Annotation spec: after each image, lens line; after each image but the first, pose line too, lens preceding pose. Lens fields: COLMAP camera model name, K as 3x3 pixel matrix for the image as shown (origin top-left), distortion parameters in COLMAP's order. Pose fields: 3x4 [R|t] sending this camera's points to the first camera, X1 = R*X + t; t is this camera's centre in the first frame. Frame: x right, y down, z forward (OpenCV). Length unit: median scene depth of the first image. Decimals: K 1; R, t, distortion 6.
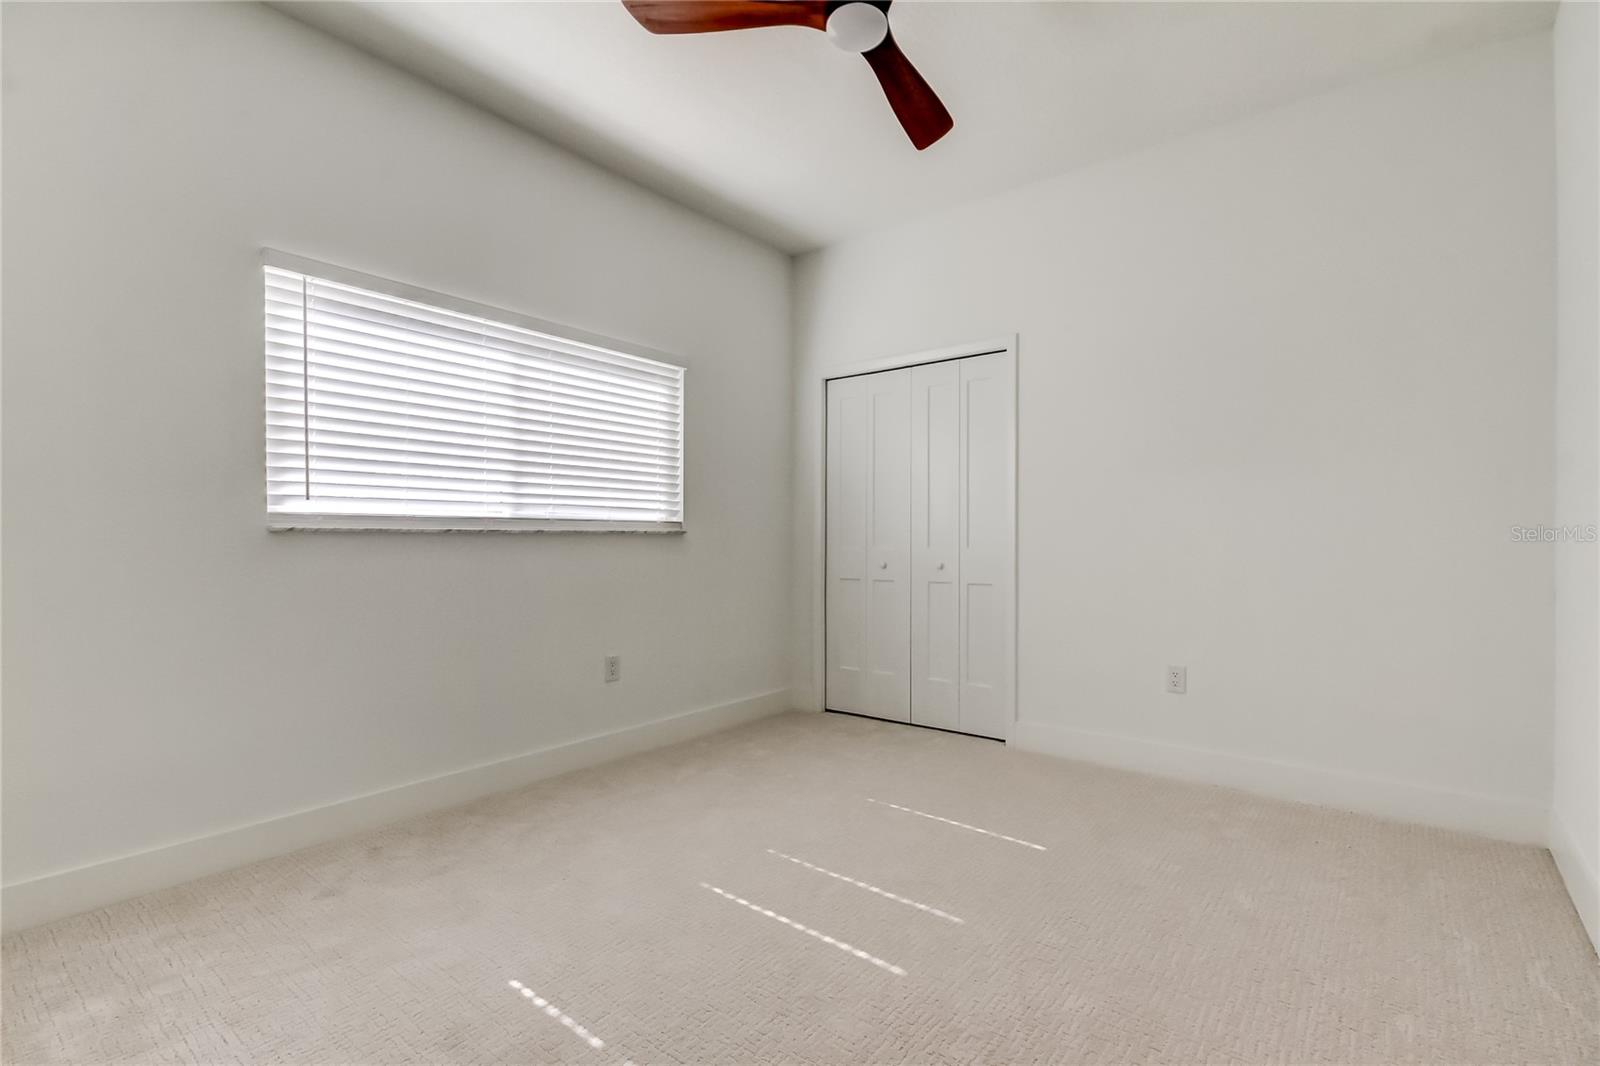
lens RADIAL K [[719.7, 0, 799.1], [0, 719.7, 516.0], [0, 0, 1]] dist [-0.000960, -0.000266]
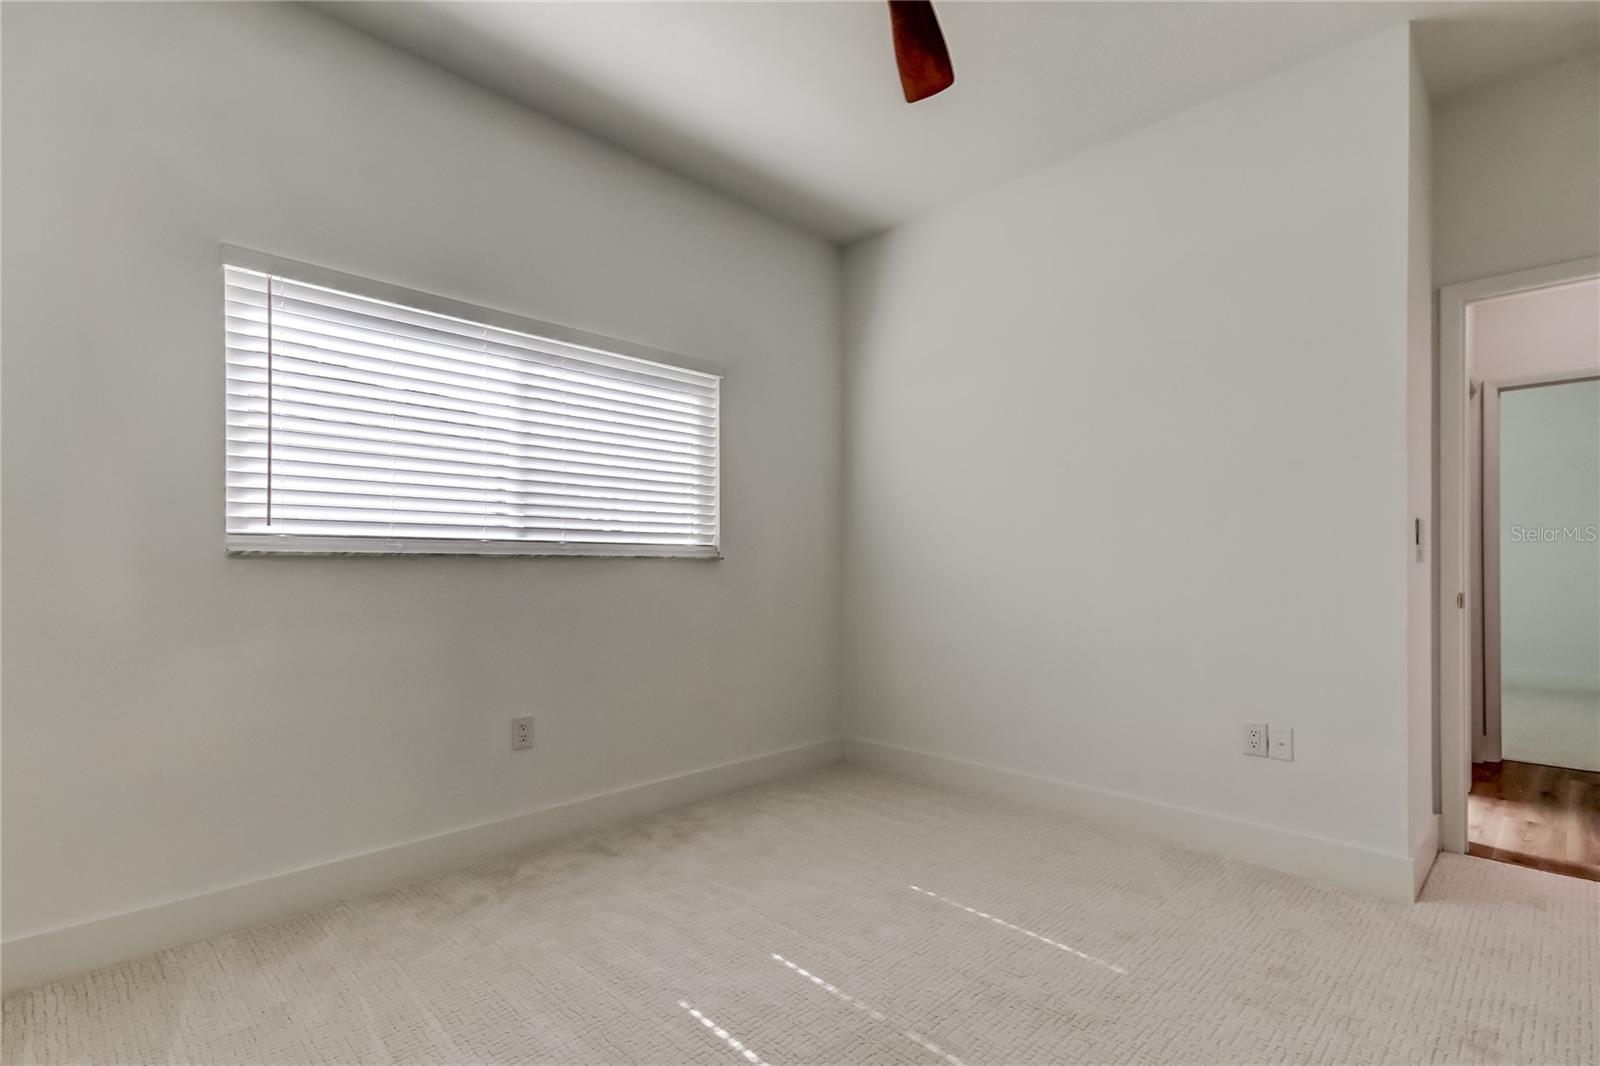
lens RADIAL K [[751.0, 0, 800.0], [0, 751.0, 533.0], [0, 0, 1]] dist [0.050092, -0.000294]
pose [[0.992046, -0.001356, -0.125868, 0.075047], [-0.000048, 0.999938, -0.011148, 0.000794], [0.125875, 0.011065, 0.991984, 0.105946]]
